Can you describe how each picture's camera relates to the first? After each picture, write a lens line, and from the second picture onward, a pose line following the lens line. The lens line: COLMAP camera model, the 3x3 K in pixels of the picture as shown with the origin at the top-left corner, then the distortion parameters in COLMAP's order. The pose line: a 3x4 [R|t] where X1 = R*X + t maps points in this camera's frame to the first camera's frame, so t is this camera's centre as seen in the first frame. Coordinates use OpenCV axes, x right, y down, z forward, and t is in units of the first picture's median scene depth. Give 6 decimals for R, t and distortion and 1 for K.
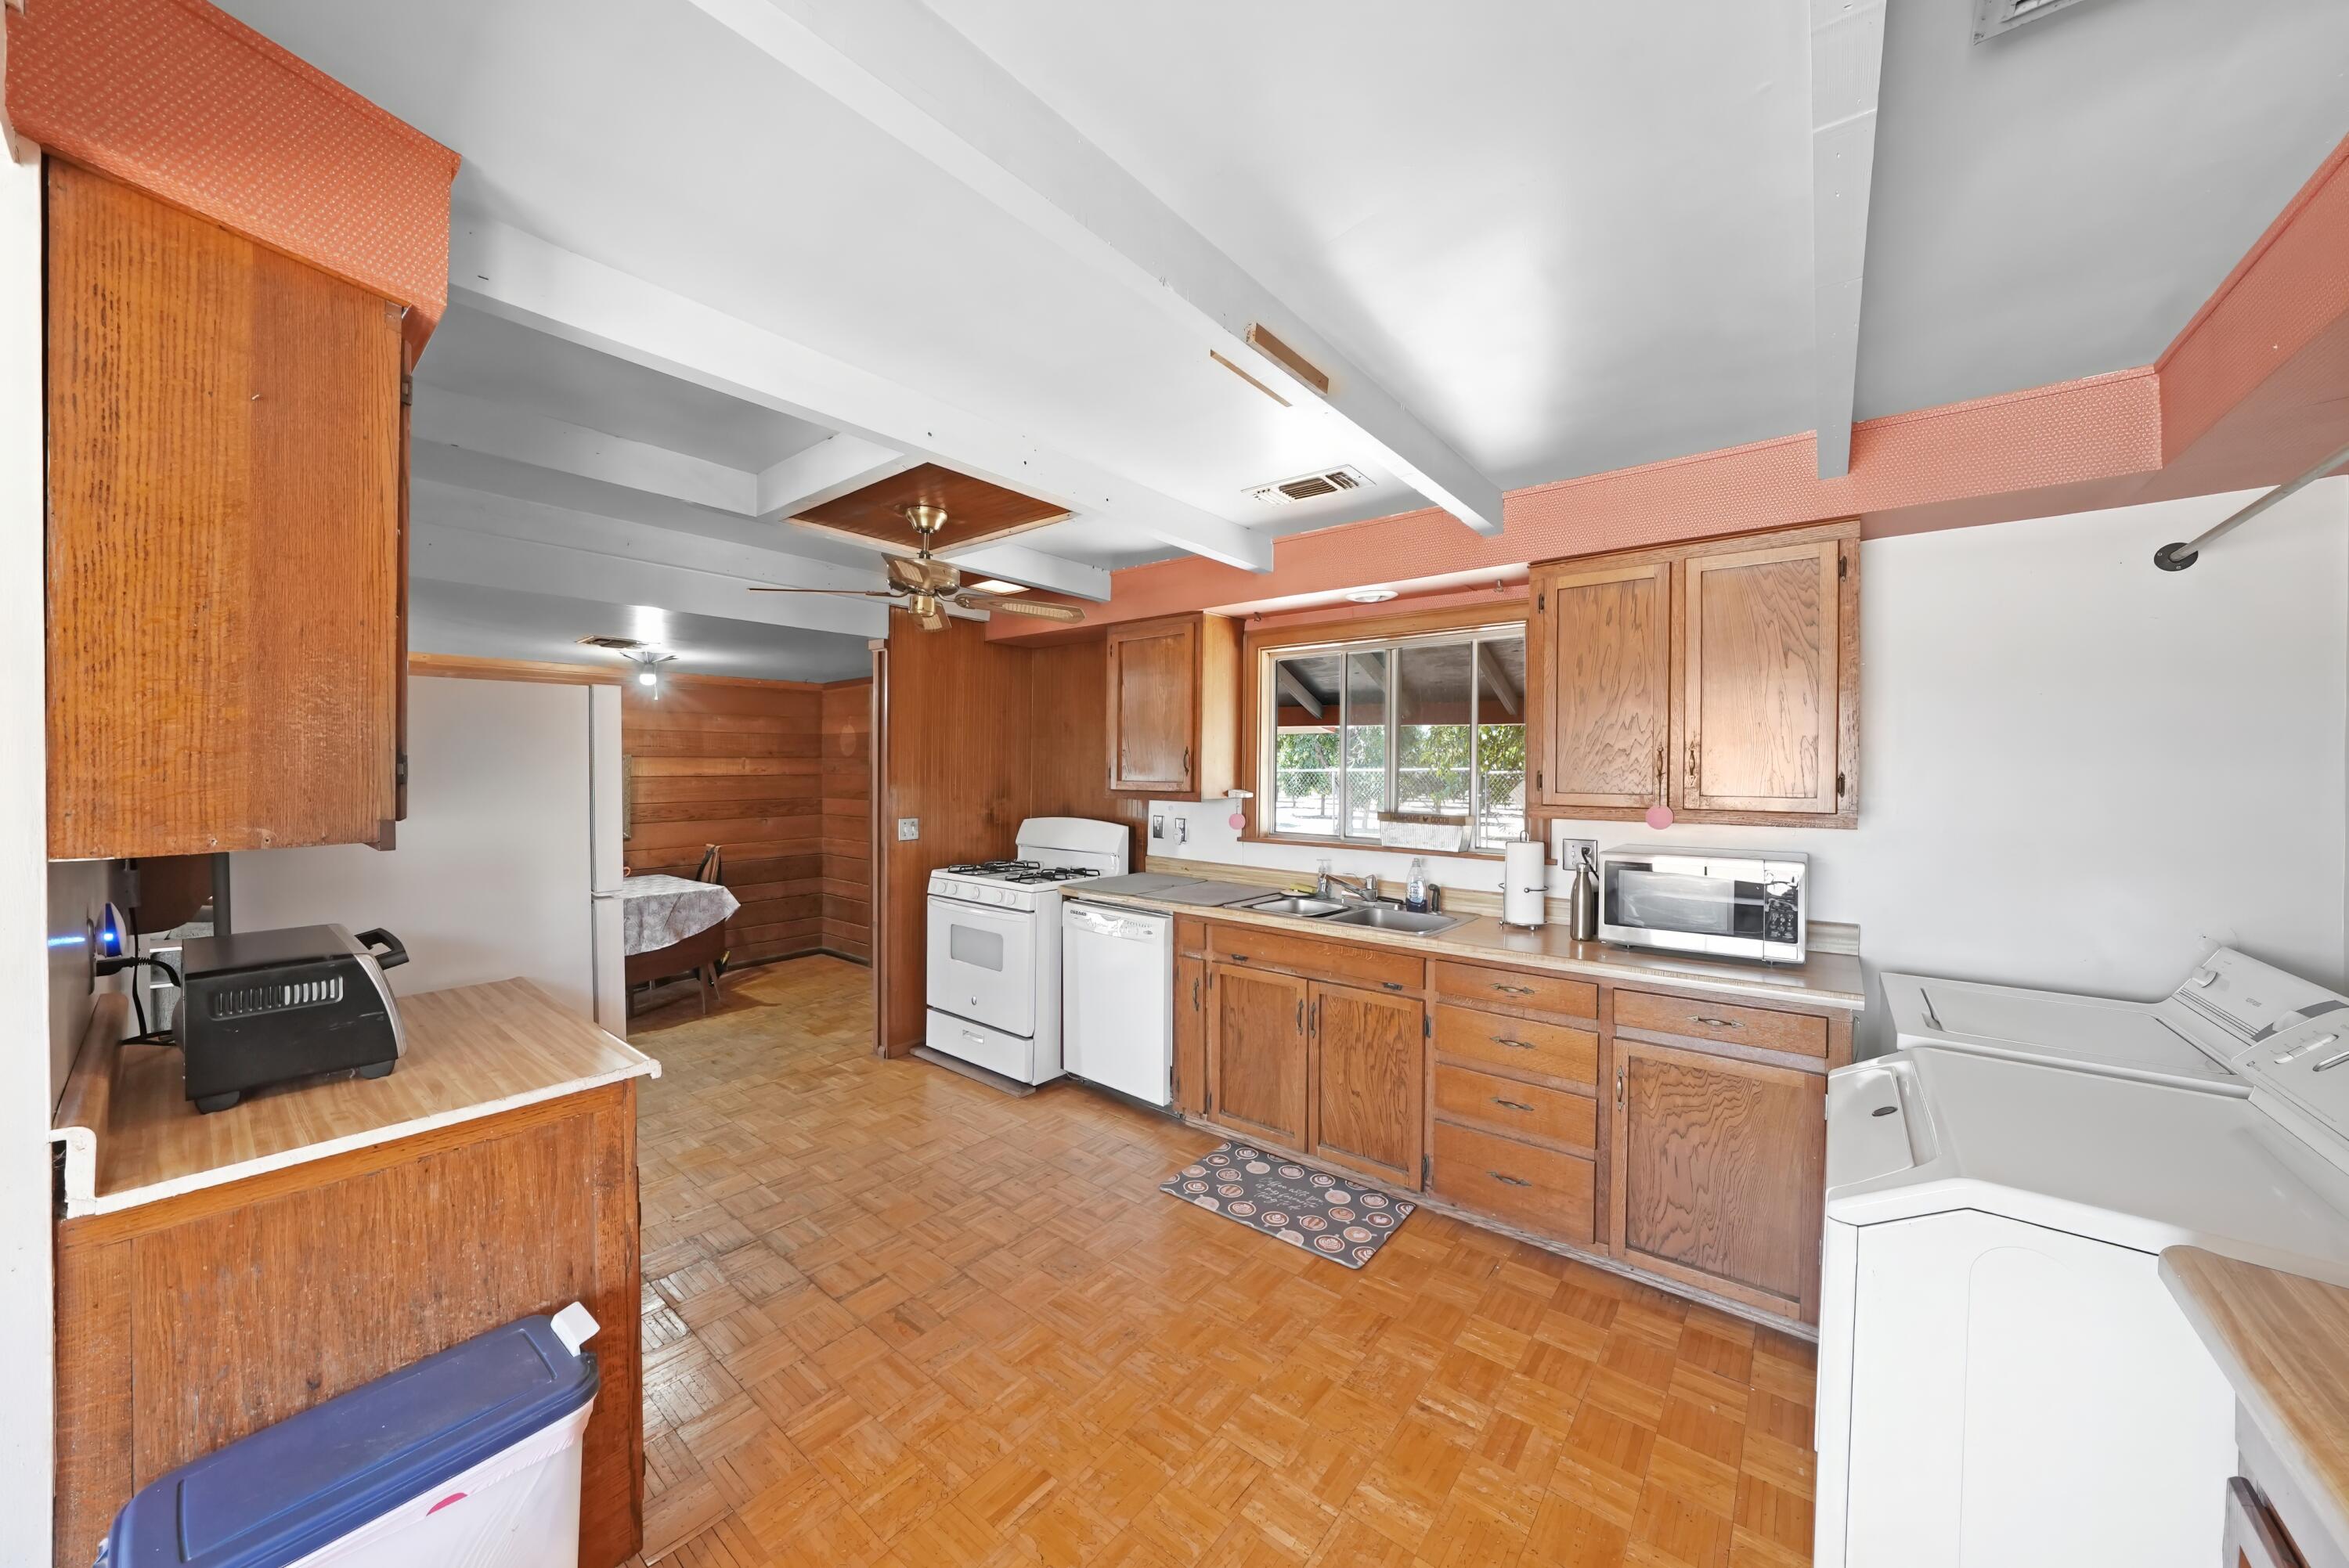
lens RADIAL K [[834.4, 0, 1171.2], [0, 834.4, 778.5], [0, 0, 1]] dist [0.000913, 0.000177]
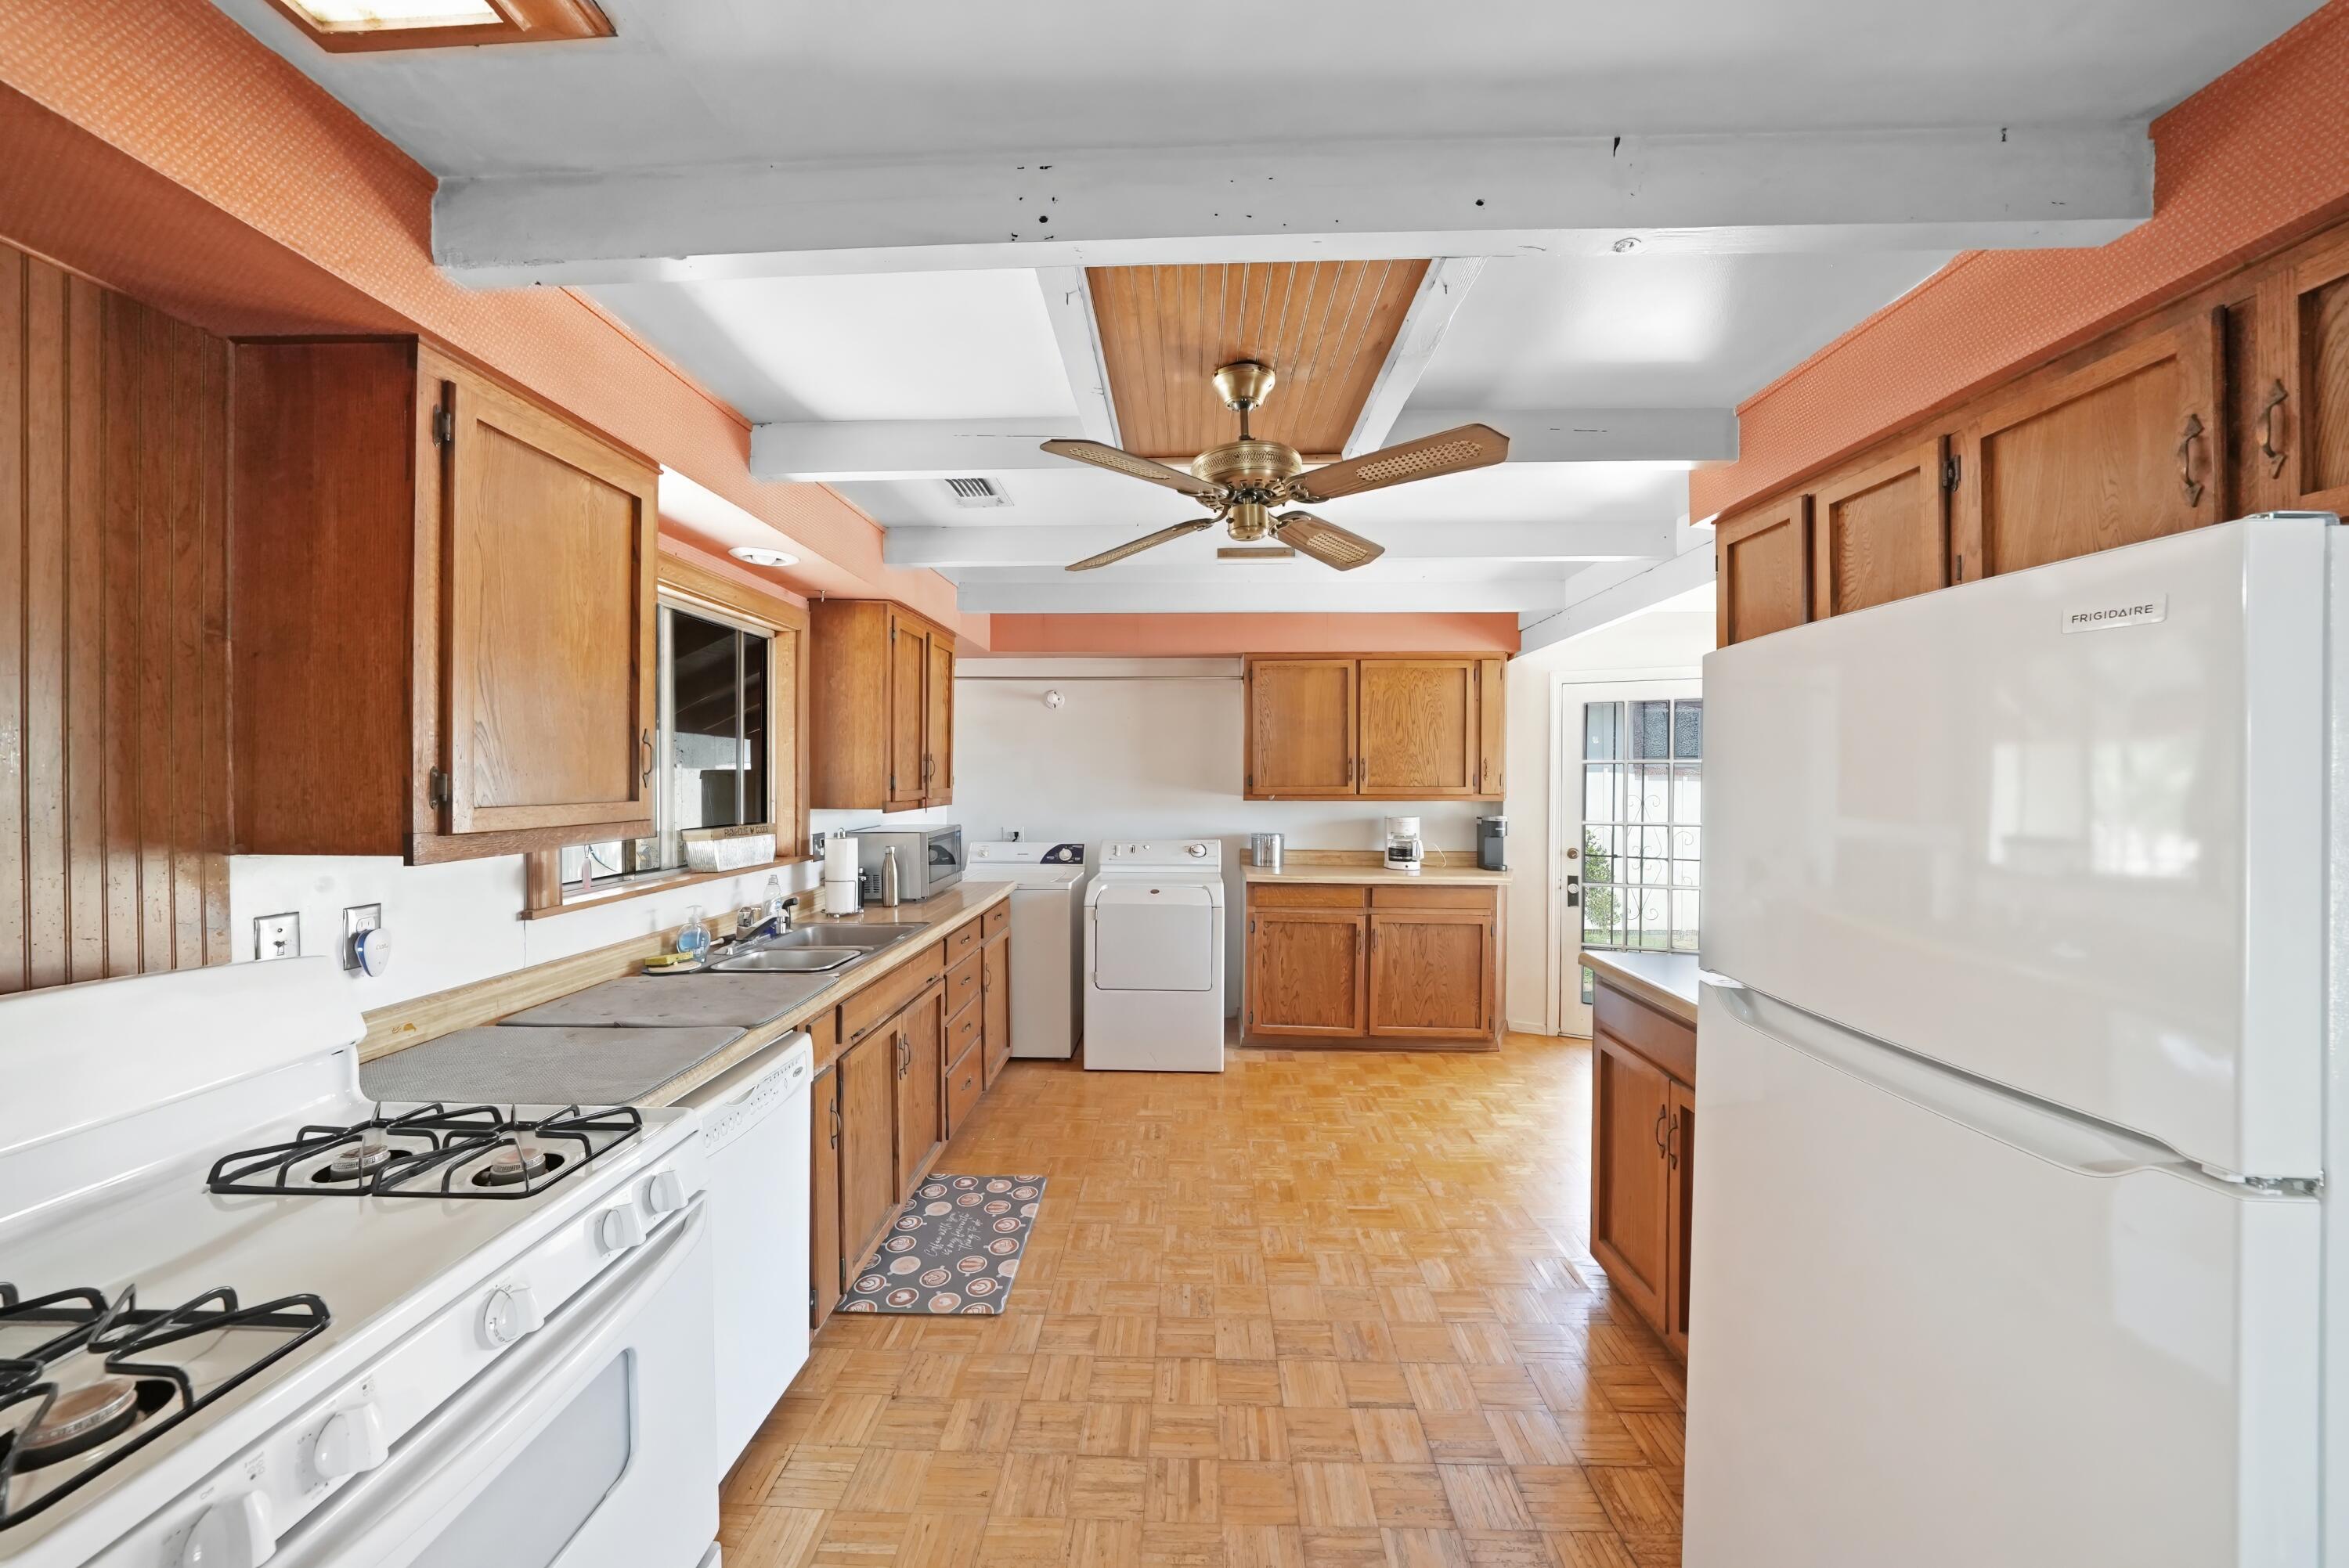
lens RADIAL K [[834.4, 0, 1171.2], [0, 834.4, 778.5], [0, 0, 1]] dist [0.000913, 0.000177]
pose [[-0.617566, -0.008188, 0.786477, -0.723679], [0.001100, 0.999936, 0.011273, -0.015009], [-0.786519, 0.007827, -0.617517, 1.361026]]
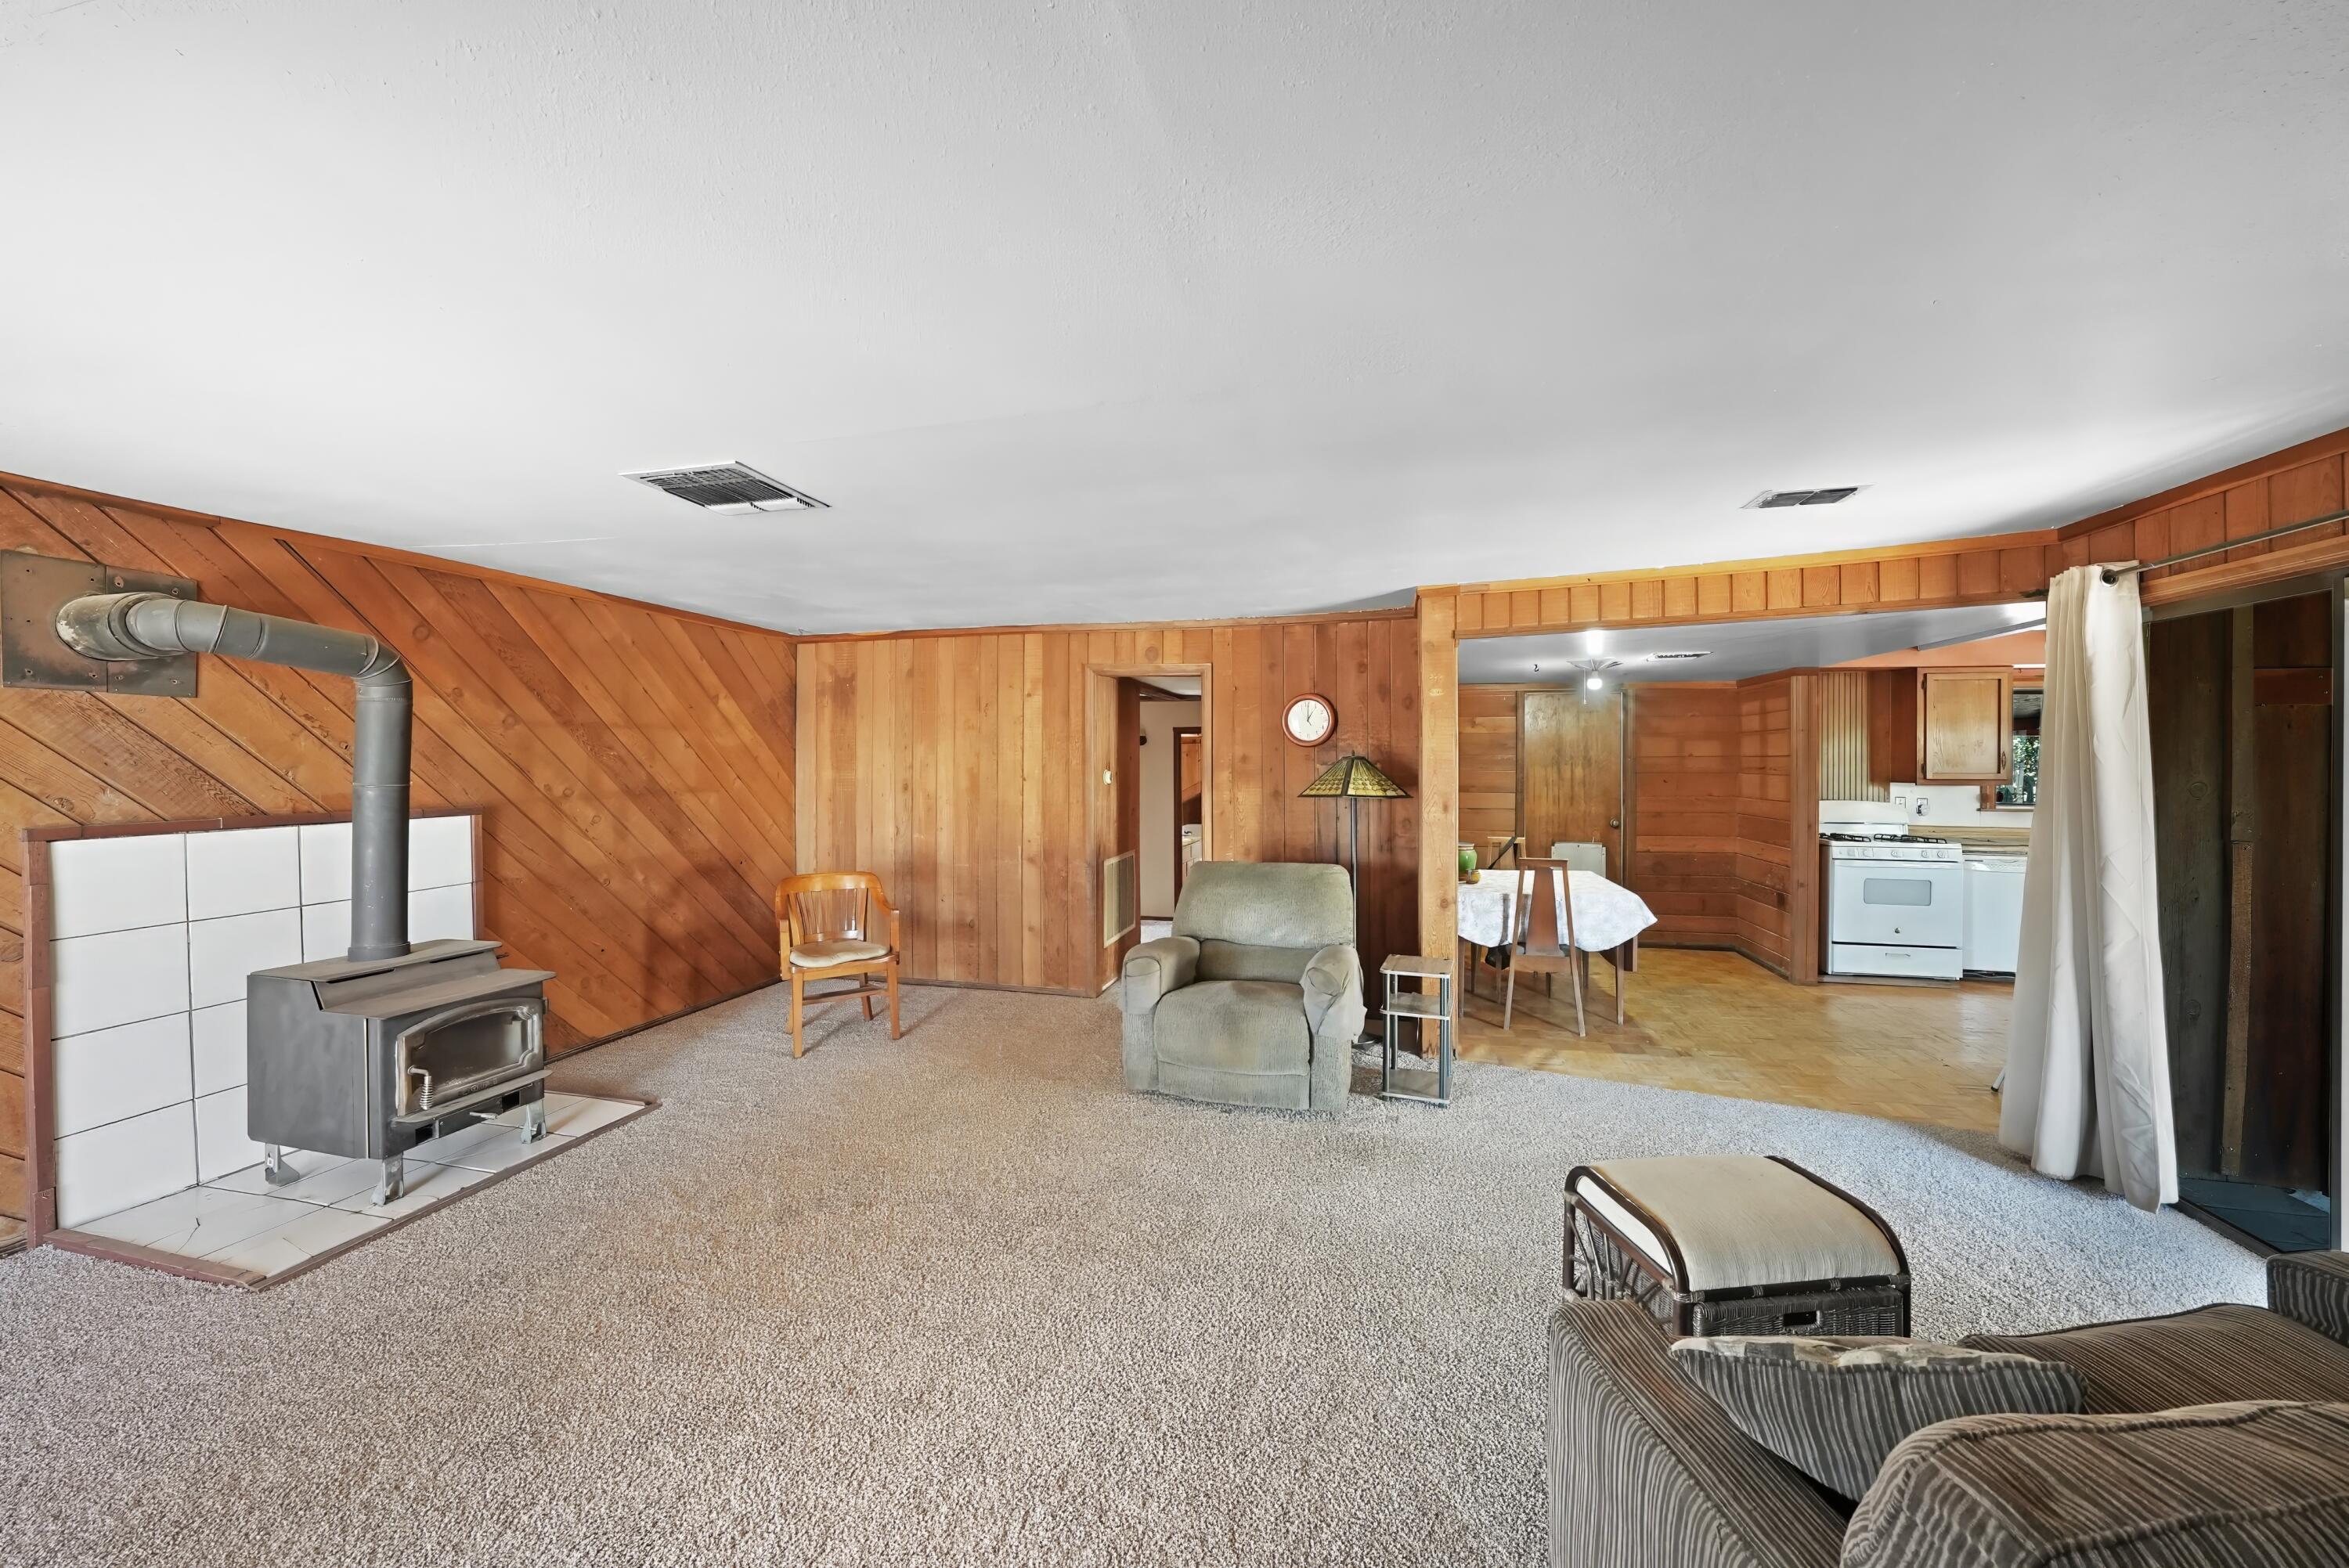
lens RADIAL K [[834.4, 0, 1171.2], [0, 834.4, 778.5], [0, 0, 1]] dist [0.000913, 0.000177]
pose [[0.893884, -0.006692, 0.448249, -2.619919], [0.003706, 0.999965, 0.007538, -0.002040], [-0.448283, -0.005077, 0.893877, 0.409268]]
